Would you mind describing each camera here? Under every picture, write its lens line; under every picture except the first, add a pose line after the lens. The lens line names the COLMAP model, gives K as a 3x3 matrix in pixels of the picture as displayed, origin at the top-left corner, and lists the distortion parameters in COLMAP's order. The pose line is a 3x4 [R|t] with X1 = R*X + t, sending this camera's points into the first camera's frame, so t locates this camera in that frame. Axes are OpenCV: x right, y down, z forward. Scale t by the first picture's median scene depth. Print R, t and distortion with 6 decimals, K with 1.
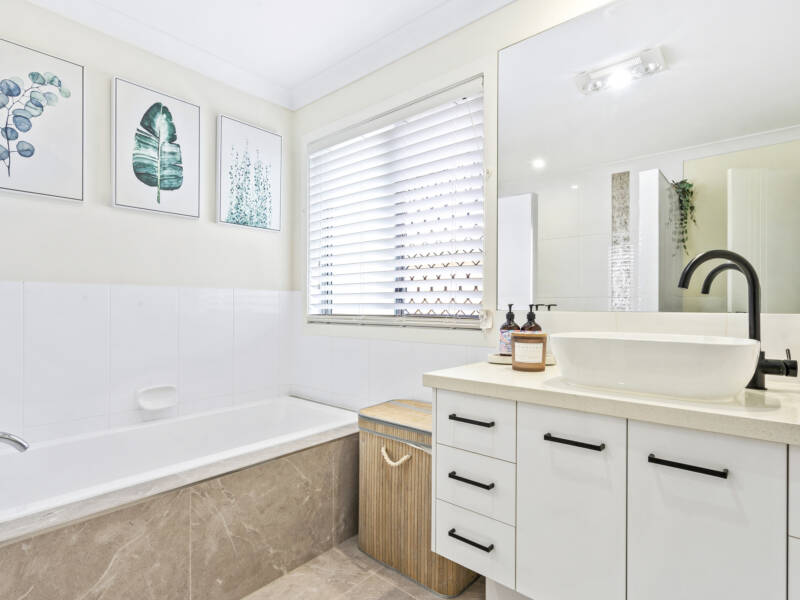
lens RADIAL K [[414.9, 0, 400.3], [0, 414.9, 291.7], [0, 0, 1]] dist [0.000420, 0.000959]
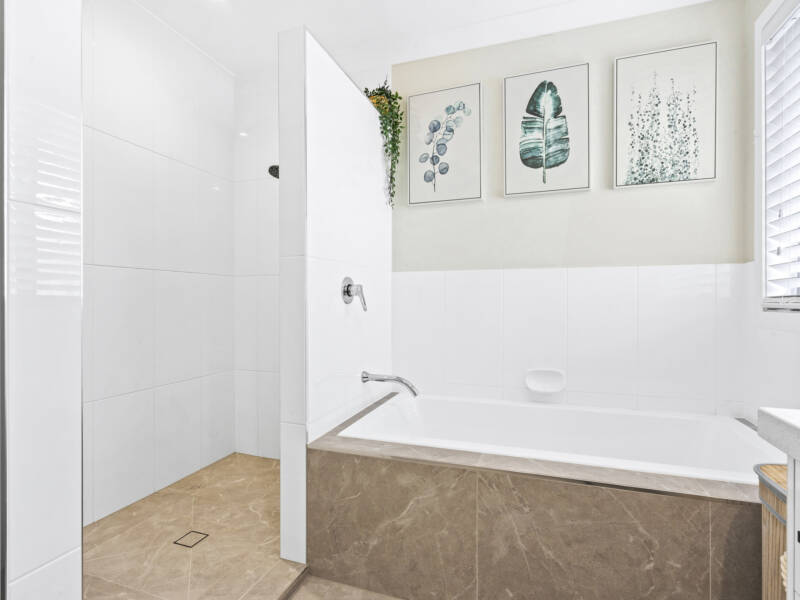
lens RADIAL K [[414.9, 0, 400.3], [0, 414.9, 291.7], [0, 0, 1]] dist [0.000420, 0.000959]
pose [[0.374973, -0.022498, -0.926763, 0.199151], [0.035864, 0.999309, -0.009749, 0.041694], [0.926342, -0.029582, 0.375520, 0.313177]]
